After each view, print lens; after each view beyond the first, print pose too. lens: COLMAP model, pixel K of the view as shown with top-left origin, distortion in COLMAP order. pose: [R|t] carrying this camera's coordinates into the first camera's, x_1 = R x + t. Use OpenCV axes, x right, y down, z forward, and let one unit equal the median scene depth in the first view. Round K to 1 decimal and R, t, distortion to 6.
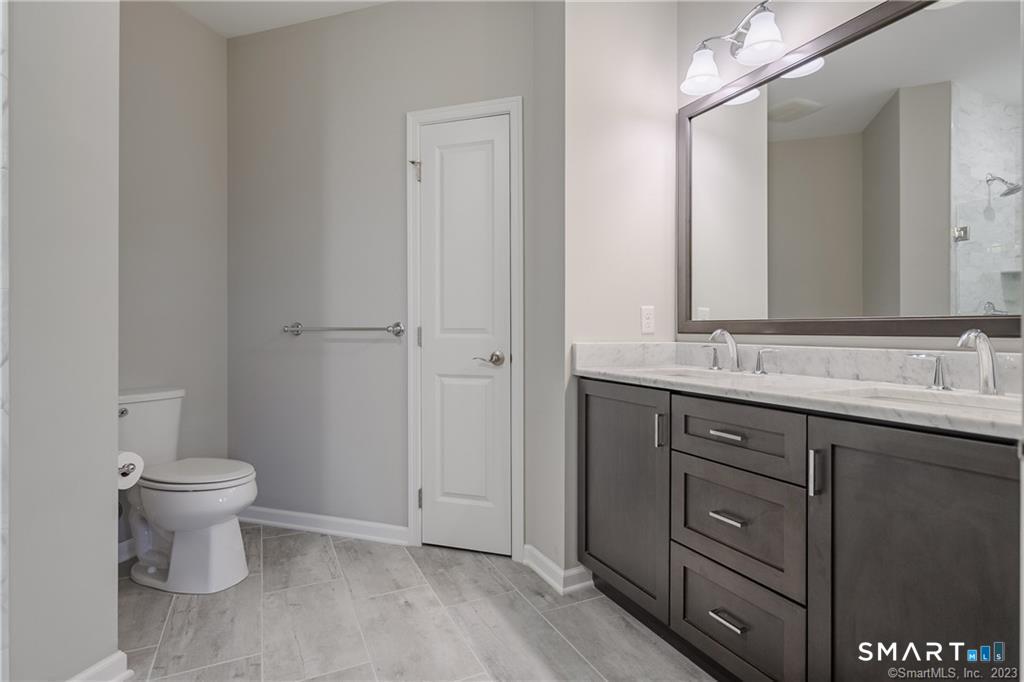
lens RADIAL K [[518.3, 0, 514.2], [0, 518.3, 335.3], [0, 0, 1]] dist [0.000806, 0.000350]
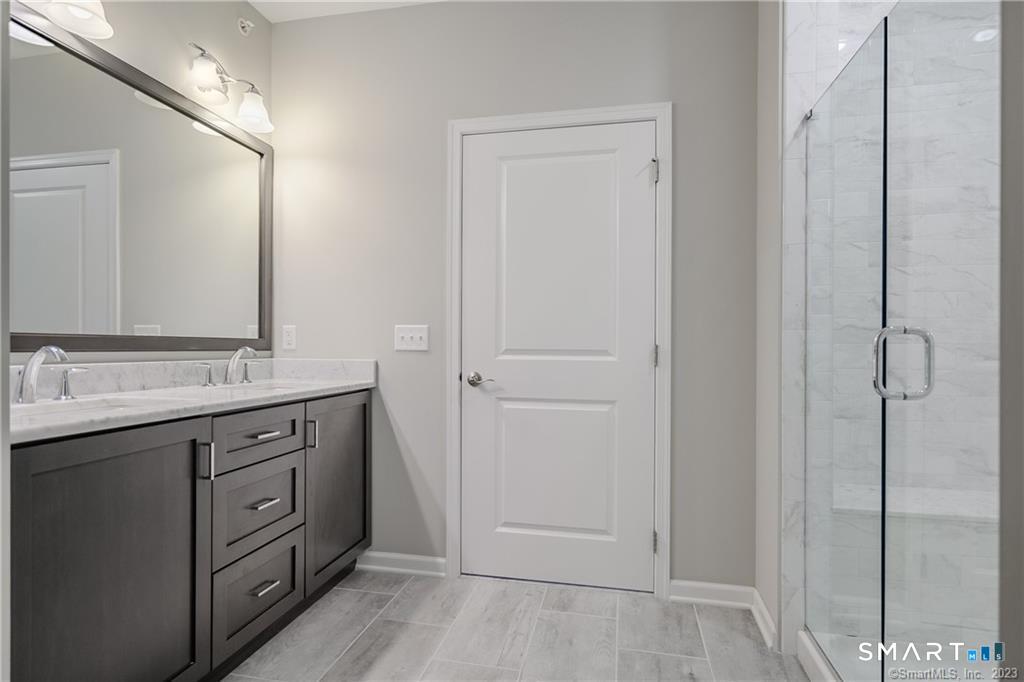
lens RADIAL K [[518.3, 0, 514.2], [0, 518.3, 335.3], [0, 0, 1]] dist [0.000806, 0.000350]
pose [[-0.789680, 0.010372, 0.613431, -0.720289], [-0.001275, 0.999827, -0.018547, -0.015193], [-0.613518, -0.015428, -0.789530, 1.465481]]
